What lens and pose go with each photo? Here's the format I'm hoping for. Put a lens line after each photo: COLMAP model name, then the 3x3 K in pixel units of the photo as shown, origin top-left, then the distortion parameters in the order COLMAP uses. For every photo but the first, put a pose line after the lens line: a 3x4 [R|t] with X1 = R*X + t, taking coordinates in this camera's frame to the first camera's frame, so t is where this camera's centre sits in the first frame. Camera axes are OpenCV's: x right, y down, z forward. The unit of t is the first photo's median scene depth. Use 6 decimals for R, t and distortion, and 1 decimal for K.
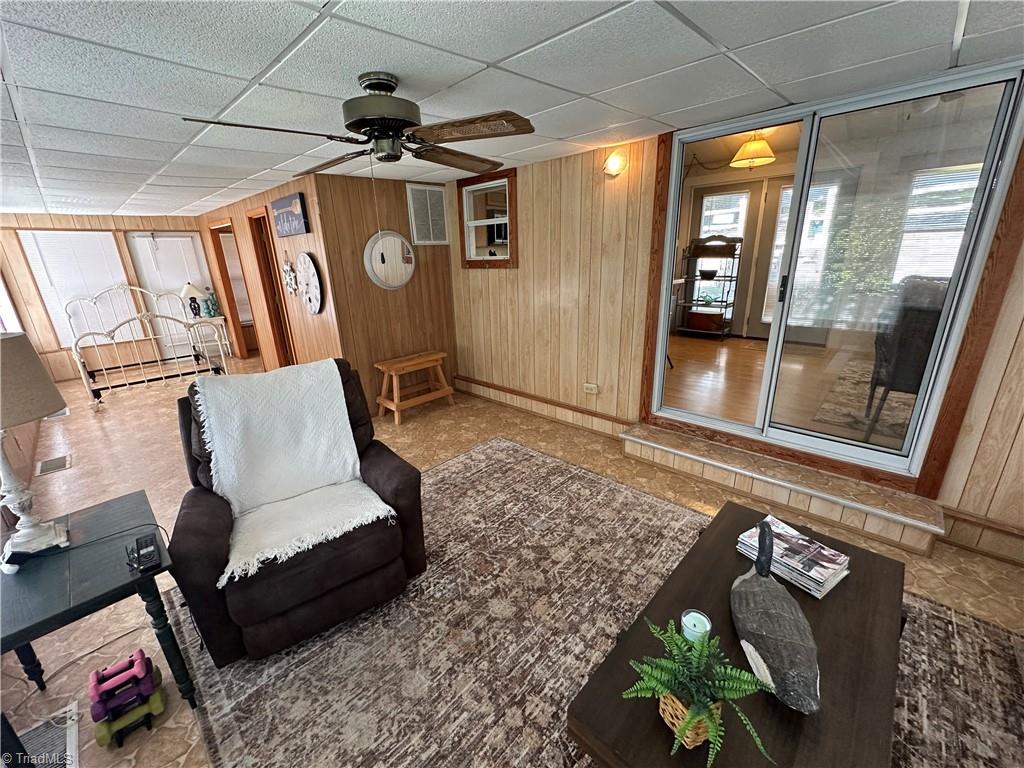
lens RADIAL K [[413.7, 0, 511.5], [0, 413.7, 380.2], [0, 0, 1]] dist [-0.000991, 0.000051]
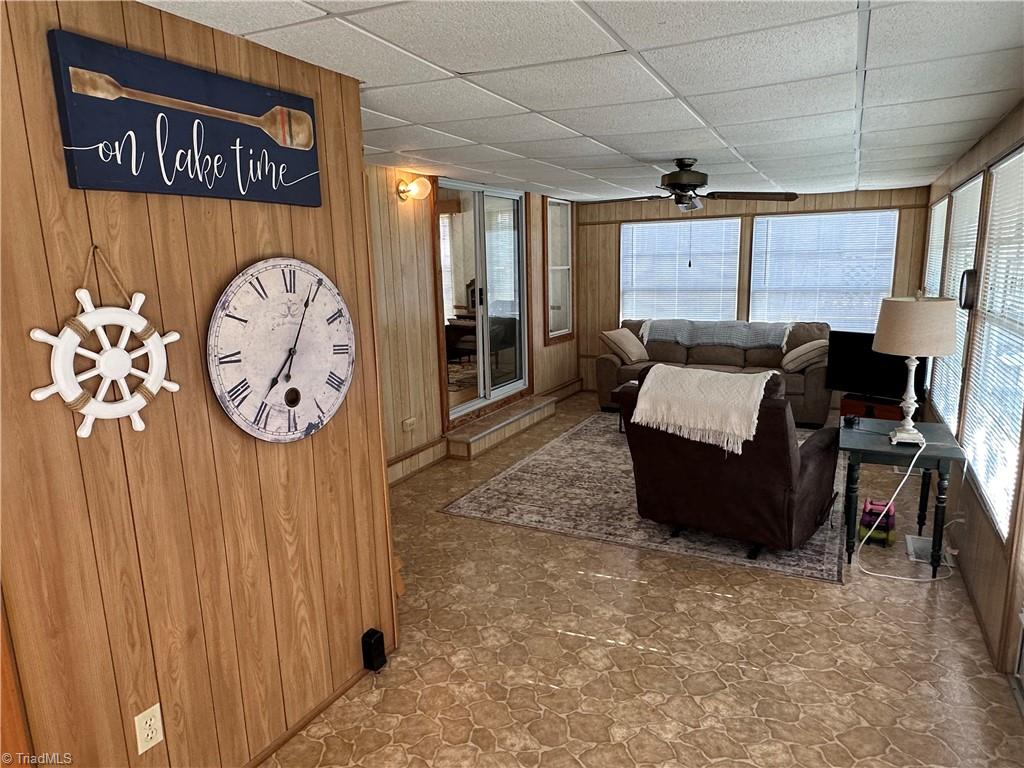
lens RADIAL K [[632.9, 0, 512.0], [0, 632.9, 384.0], [0, 0, 1]] dist [0.001189, -0.000456]
pose [[-0.269548, -0.143561, 0.952226, -1.482762], [0.317583, 0.920253, 0.228639, -0.388116], [-0.909112, 0.364040, -0.202460, 1.370998]]
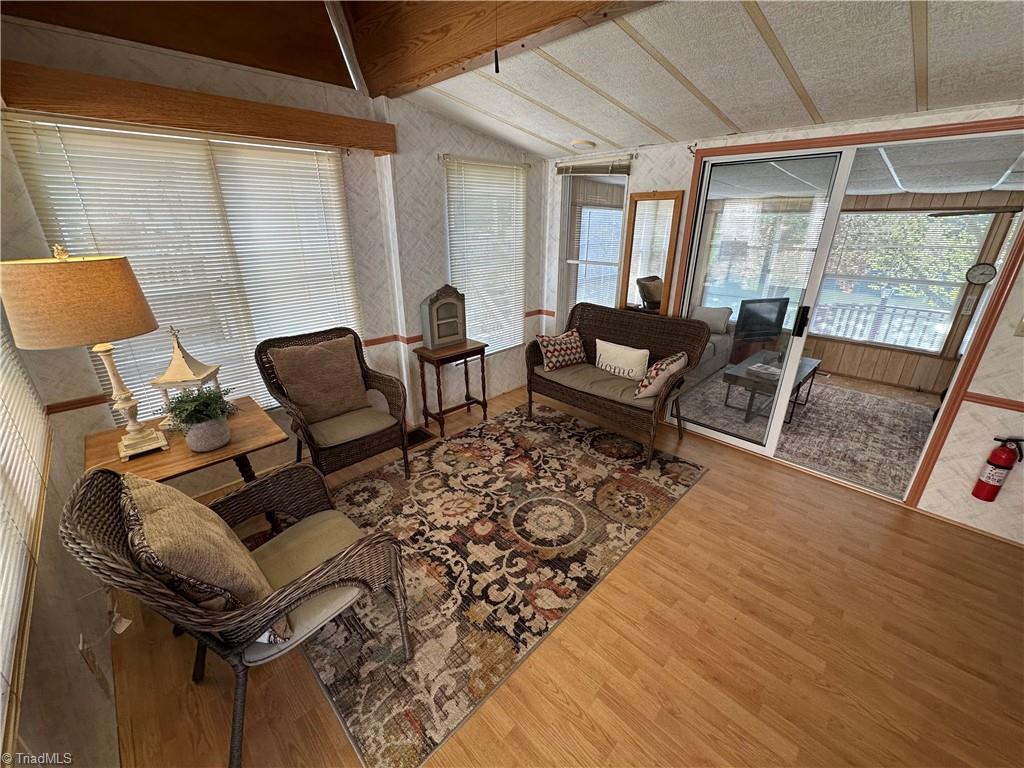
lens RADIAL K [[409.2, 0, 514.0], [0, 409.2, 381.8], [0, 0, 1]] dist [-0.001119, 0.000025]
pose [[-0.999283, 0.012472, 0.035737, 1.223773], [0.031920, 0.785092, 0.618556, -0.683004], [-0.020342, 0.619253, -0.784928, 1.744403]]
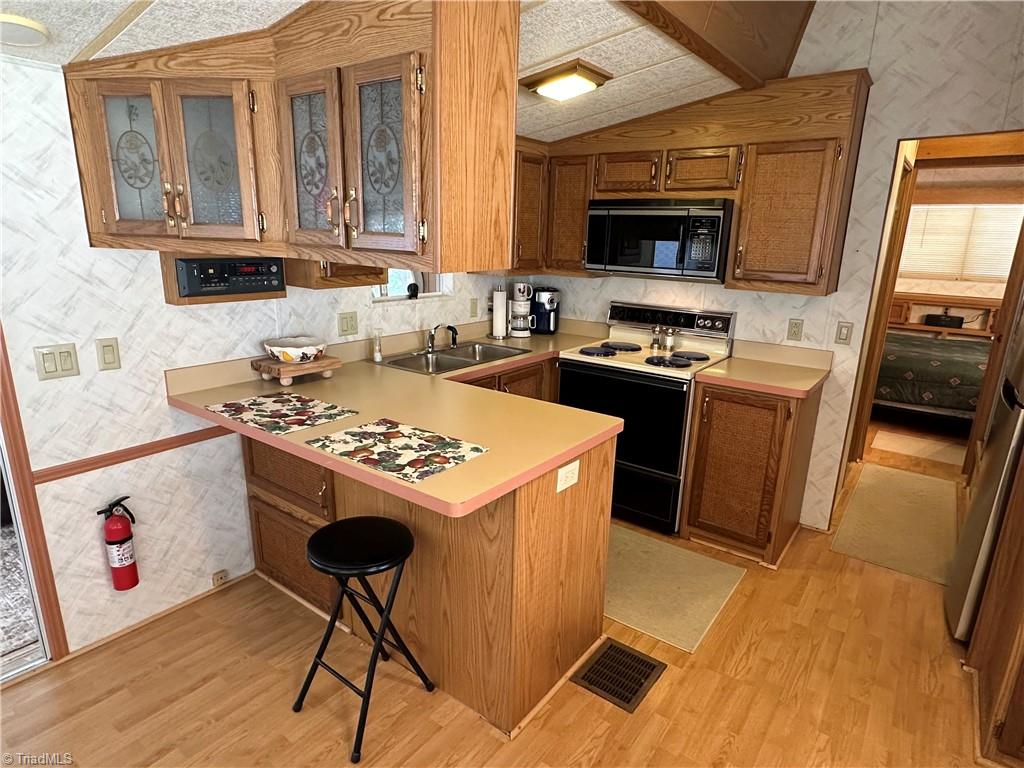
lens RADIAL K [[582.9, 0, 508.1], [0, 582.9, 387.0], [0, 0, 1]] dist [-0.000481, -0.000874]
pose [[0.113581, 0.278624, -0.953660, 1.130202], [-0.313703, 0.920826, 0.231669, -0.618139], [0.942703, 0.272853, 0.191994, 1.529392]]
